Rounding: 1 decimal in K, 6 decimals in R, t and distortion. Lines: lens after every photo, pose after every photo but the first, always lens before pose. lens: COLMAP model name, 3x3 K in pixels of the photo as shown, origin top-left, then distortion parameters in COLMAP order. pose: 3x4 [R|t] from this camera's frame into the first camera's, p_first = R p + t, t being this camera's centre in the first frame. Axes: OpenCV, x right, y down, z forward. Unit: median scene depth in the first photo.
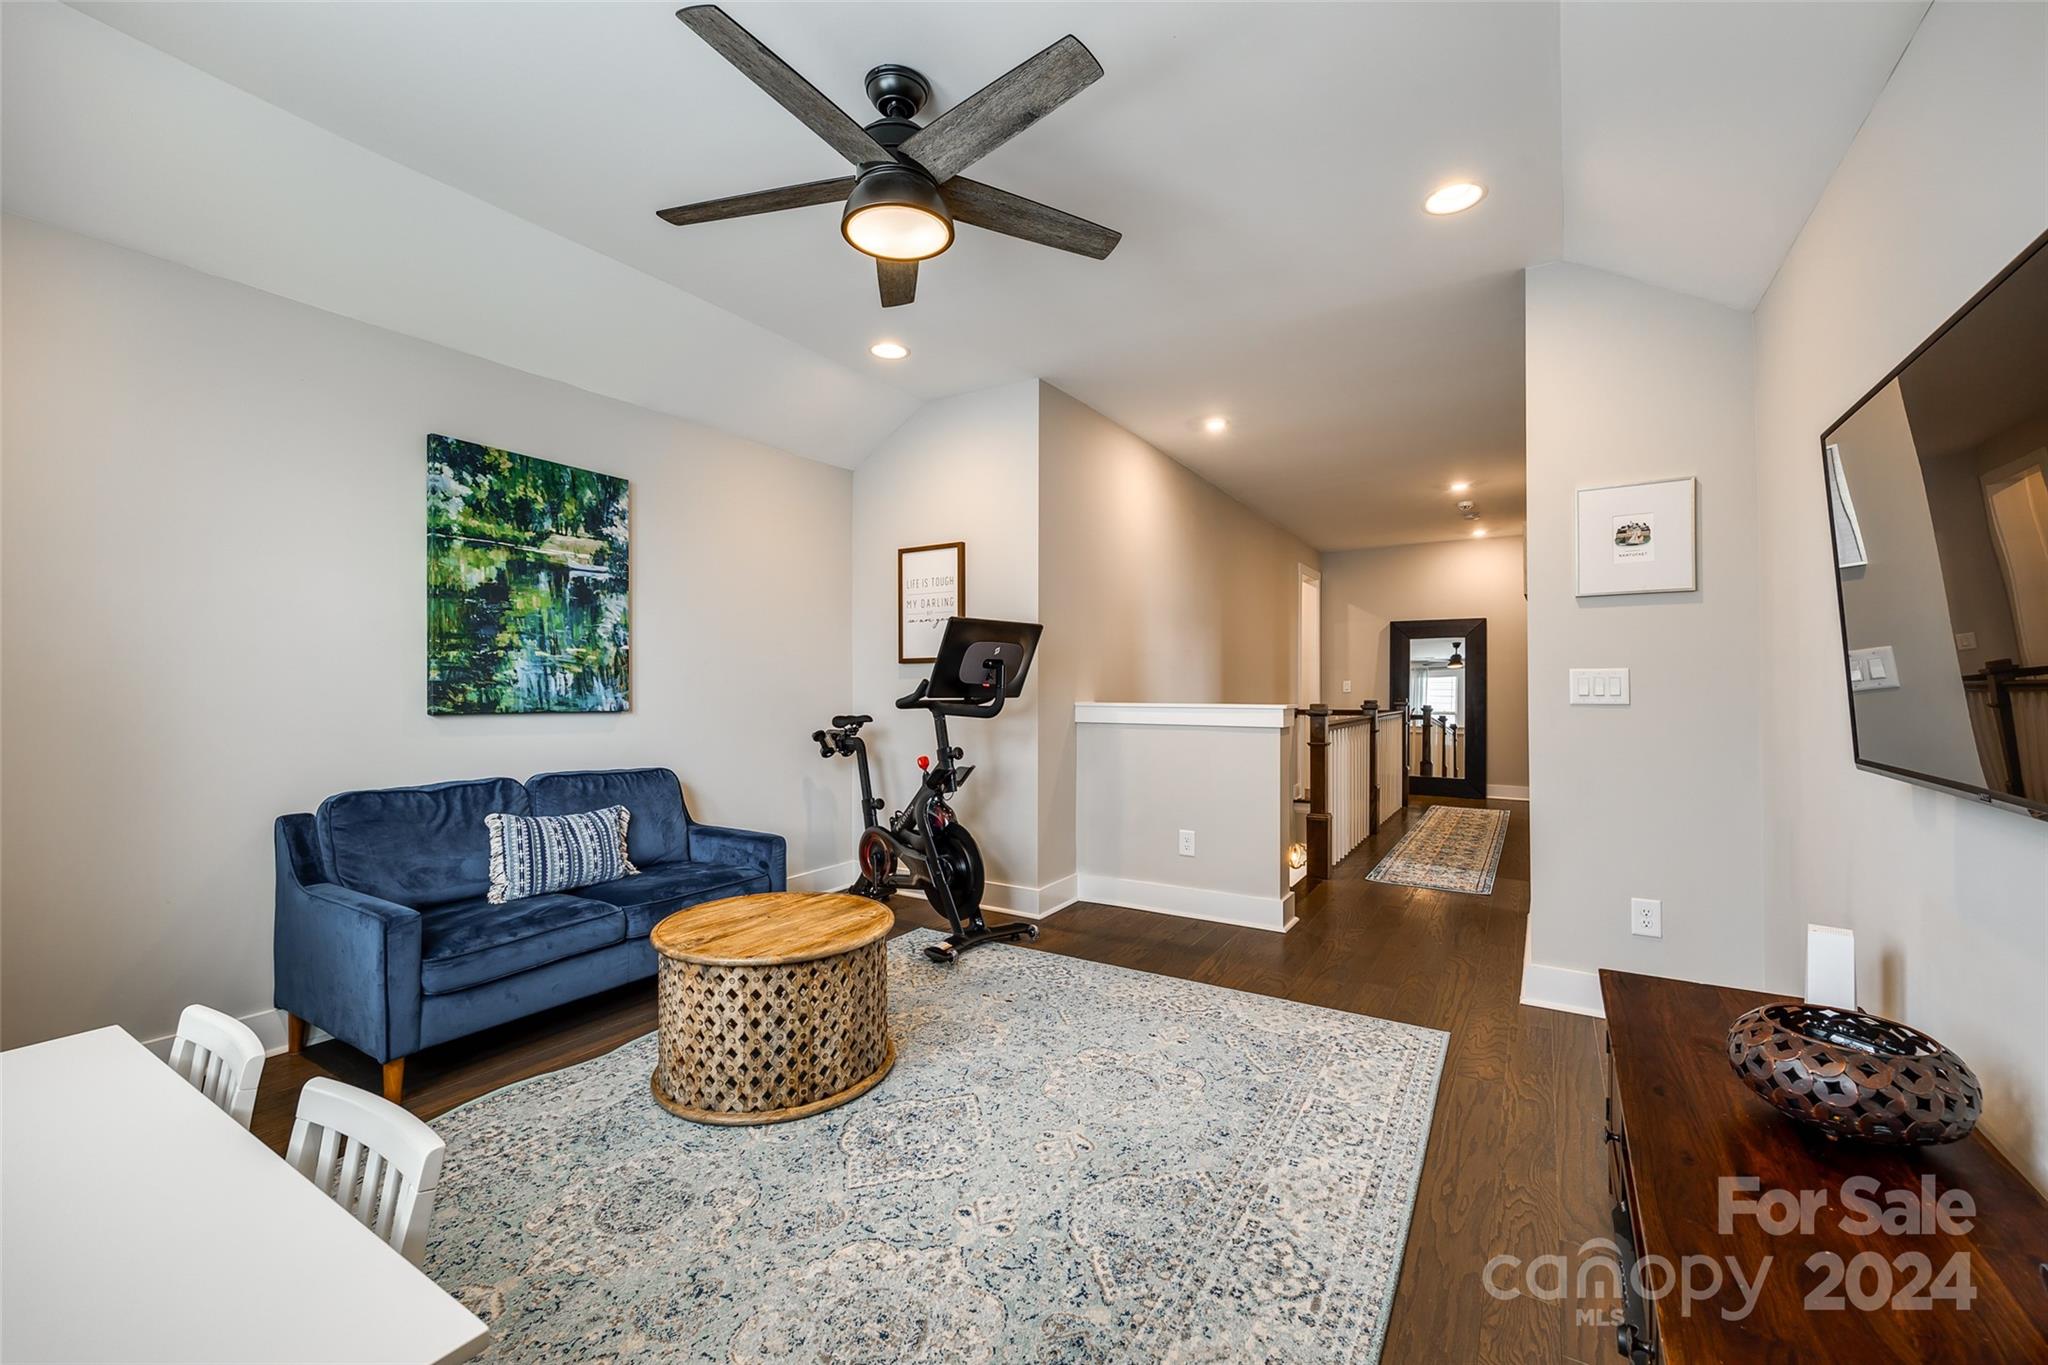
lens RADIAL K [[812.1, 0, 1029.3], [0, 812.1, 684.5], [0, 0, 1]] dist [-0.008563, -0.000091]
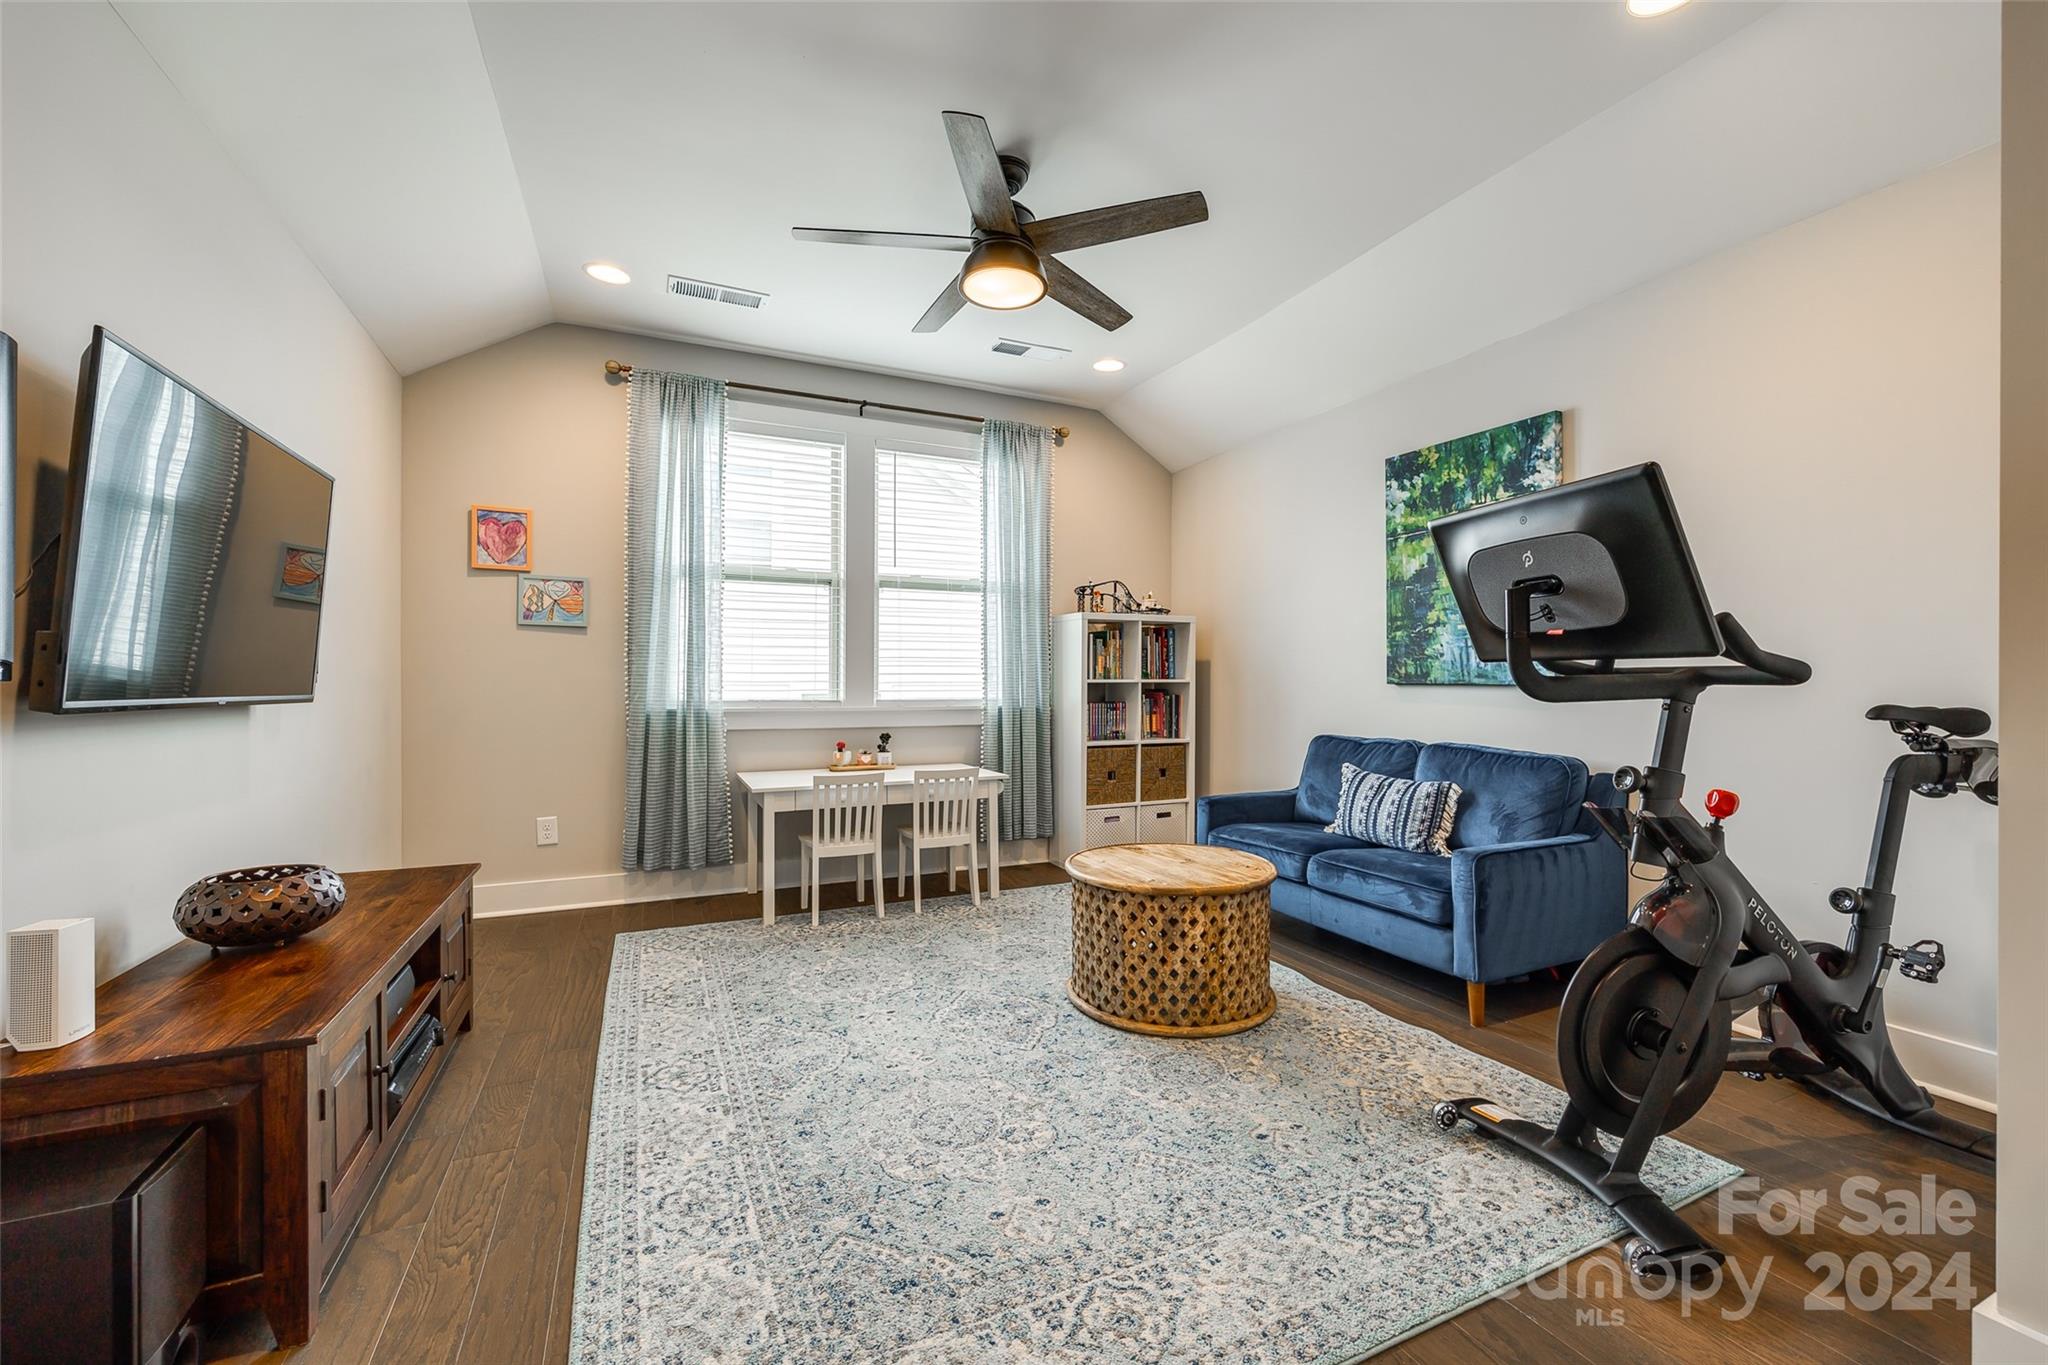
lens RADIAL K [[812.1, 0, 1025.8], [0, 812.1, 684.1], [0, 0, 1]] dist [-0.008563, -0.000091]
pose [[-0.541120, 0.000444, -0.840945, 0.605530], [0.000347, 1.000000, 0.000305, 0.036487], [0.840945, -0.000127, -0.541120, 1.186694]]
